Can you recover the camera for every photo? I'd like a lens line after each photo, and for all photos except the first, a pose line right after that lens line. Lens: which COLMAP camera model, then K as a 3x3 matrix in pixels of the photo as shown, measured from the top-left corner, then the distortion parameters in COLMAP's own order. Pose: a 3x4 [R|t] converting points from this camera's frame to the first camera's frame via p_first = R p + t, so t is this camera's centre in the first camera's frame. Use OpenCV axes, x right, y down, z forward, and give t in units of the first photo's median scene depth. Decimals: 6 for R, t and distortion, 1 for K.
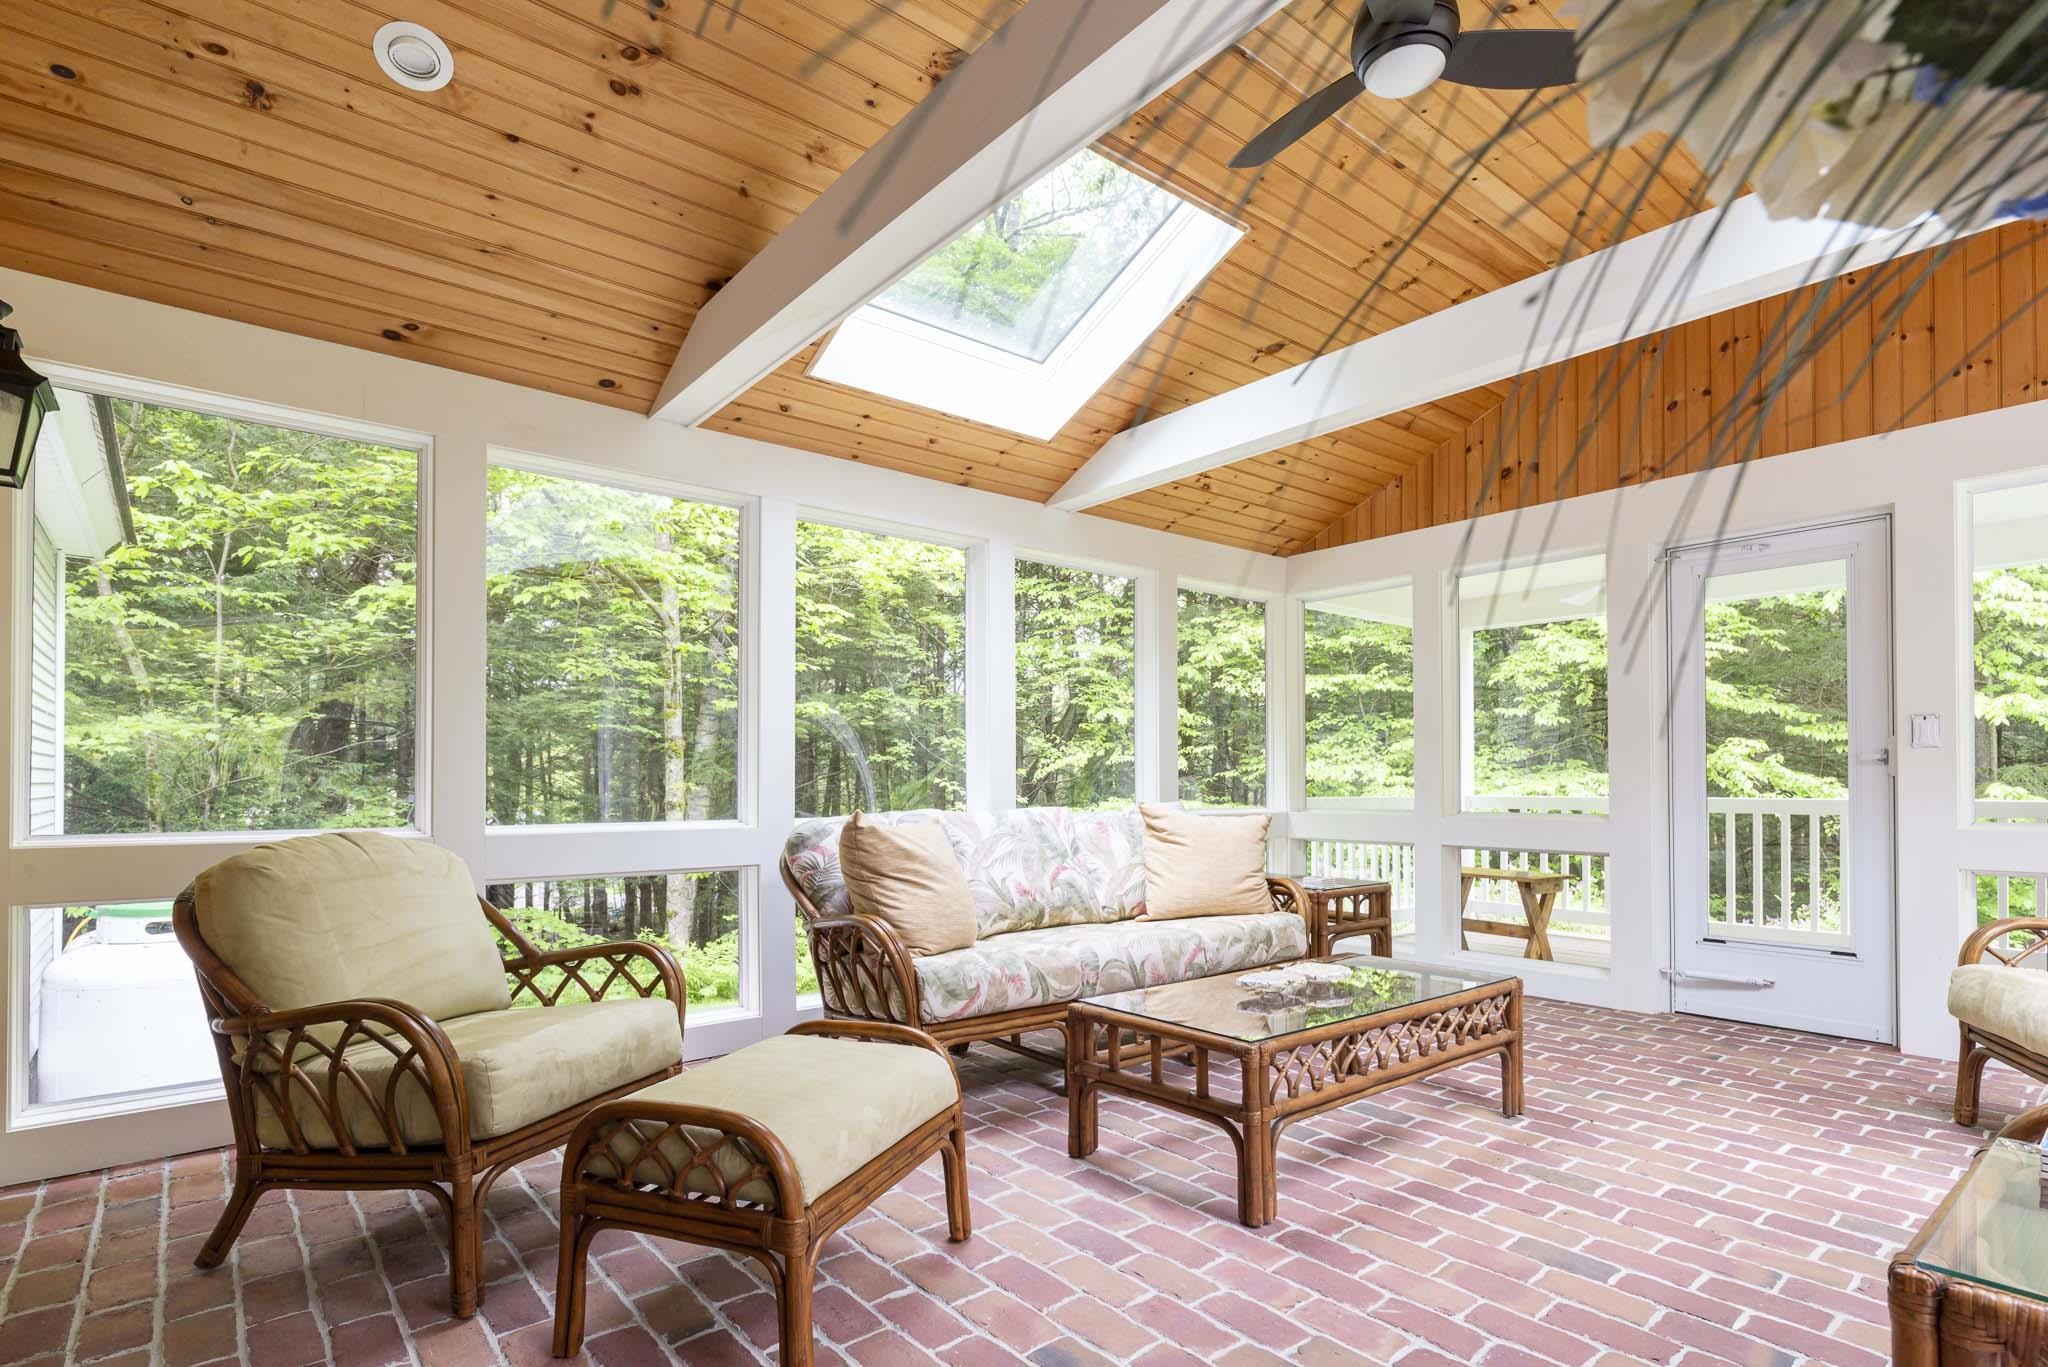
lens RADIAL K [[1032.6, 0, 1023.8], [0, 1032.6, 773.8], [0, 0, 1]] dist [-0.000475, 0.000116]
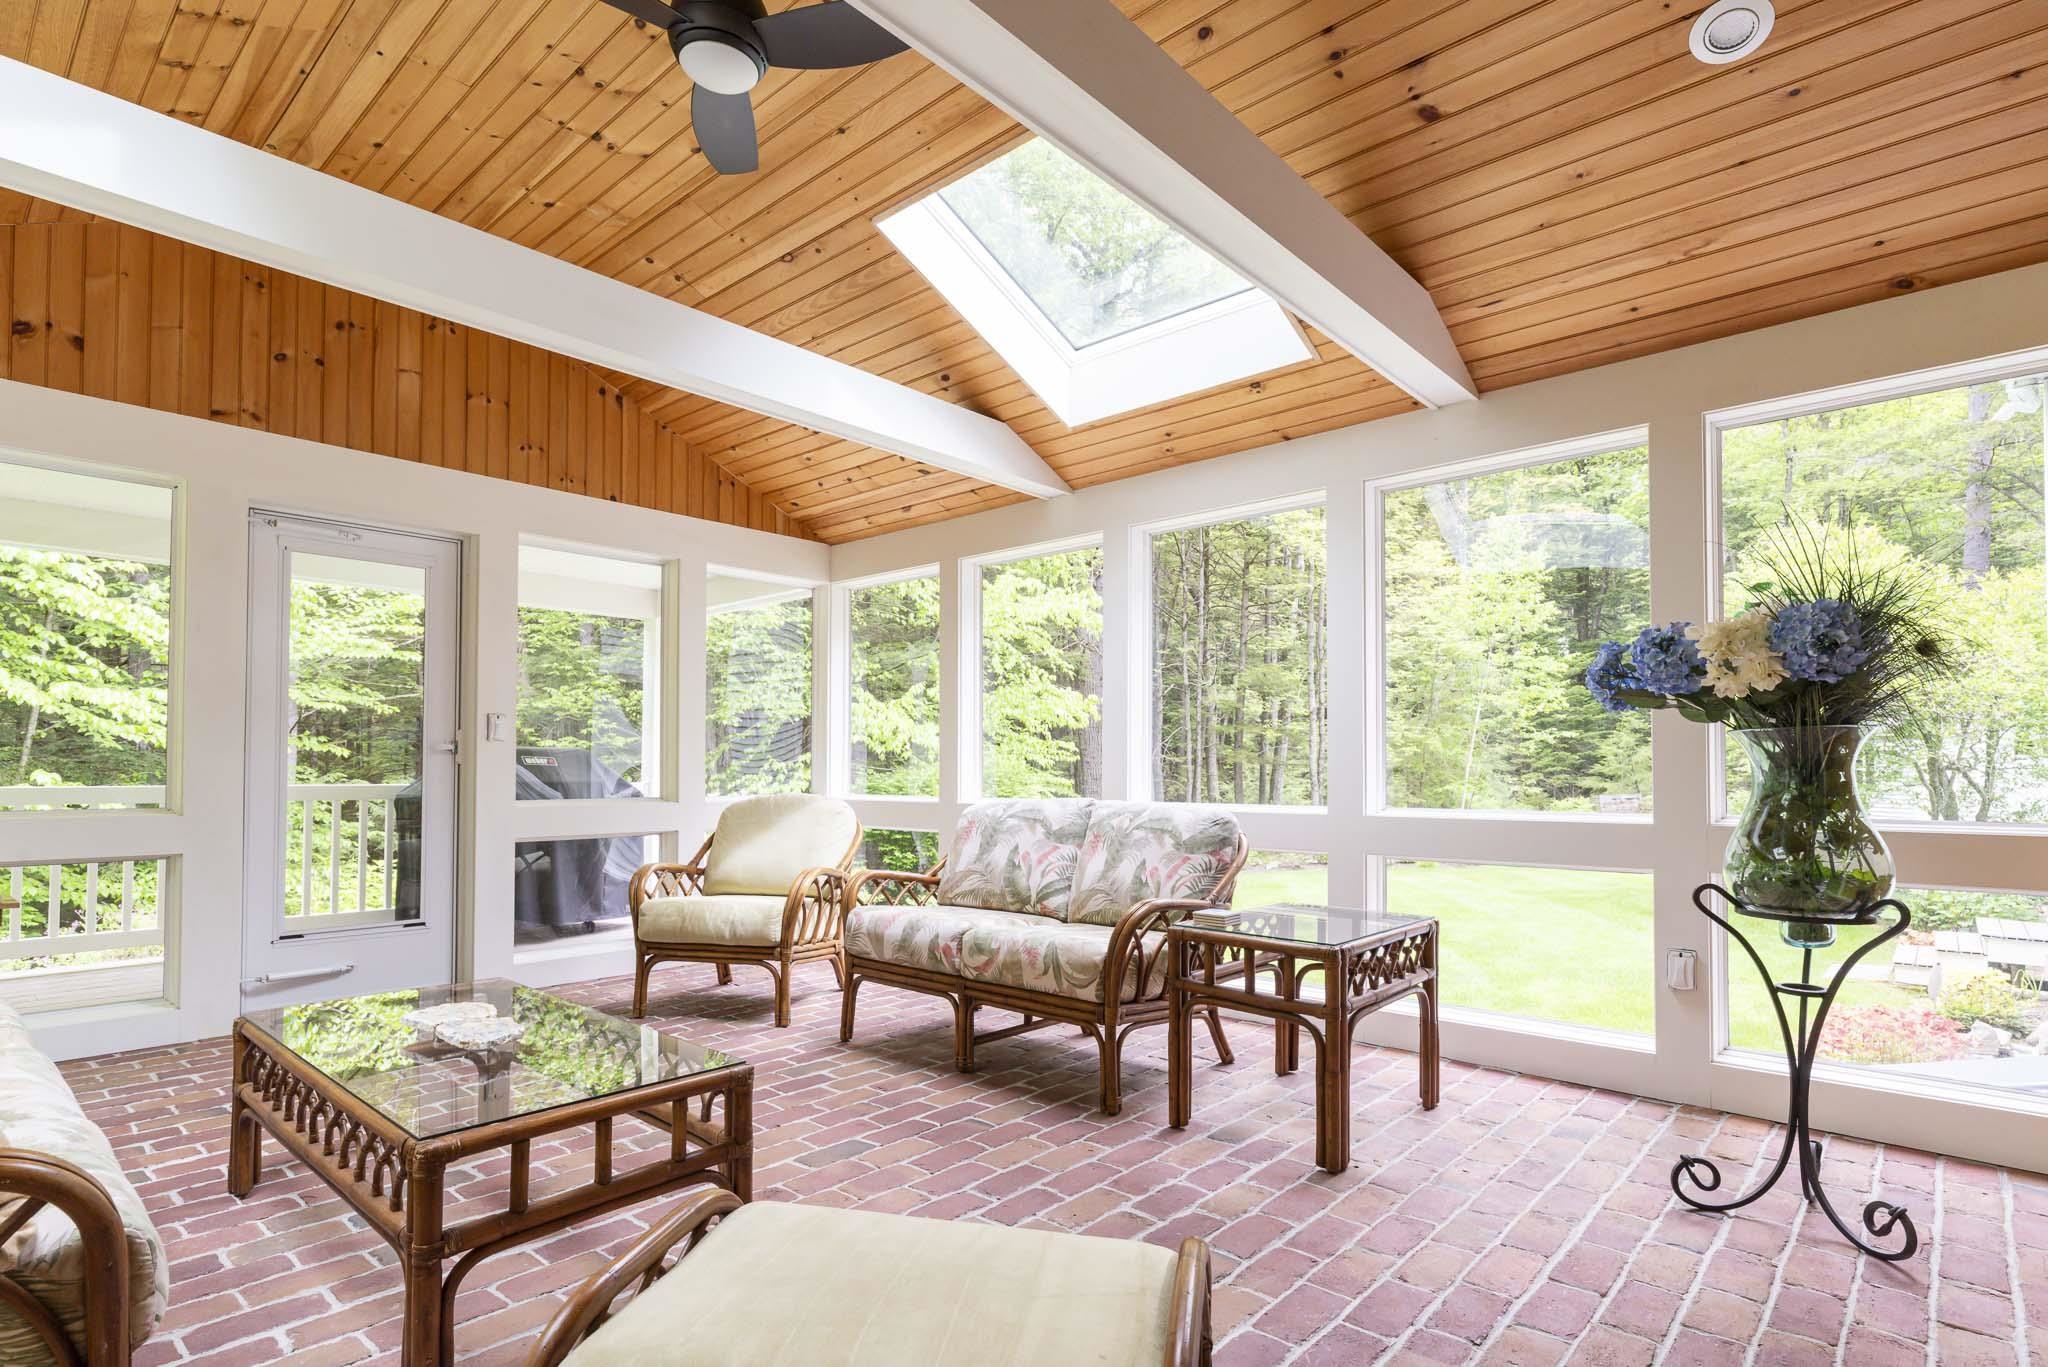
lens RADIAL K [[1026.9, 0, 1025.6], [0, 1026.9, 746.5], [0, 0, 1]] dist [0.000319, 0.000660]
pose [[-0.156811, 0.017357, 0.987476, -0.433908], [-0.014531, 0.999697, -0.019880, -0.003517], [-0.987522, -0.017466, -0.156511, 0.569979]]
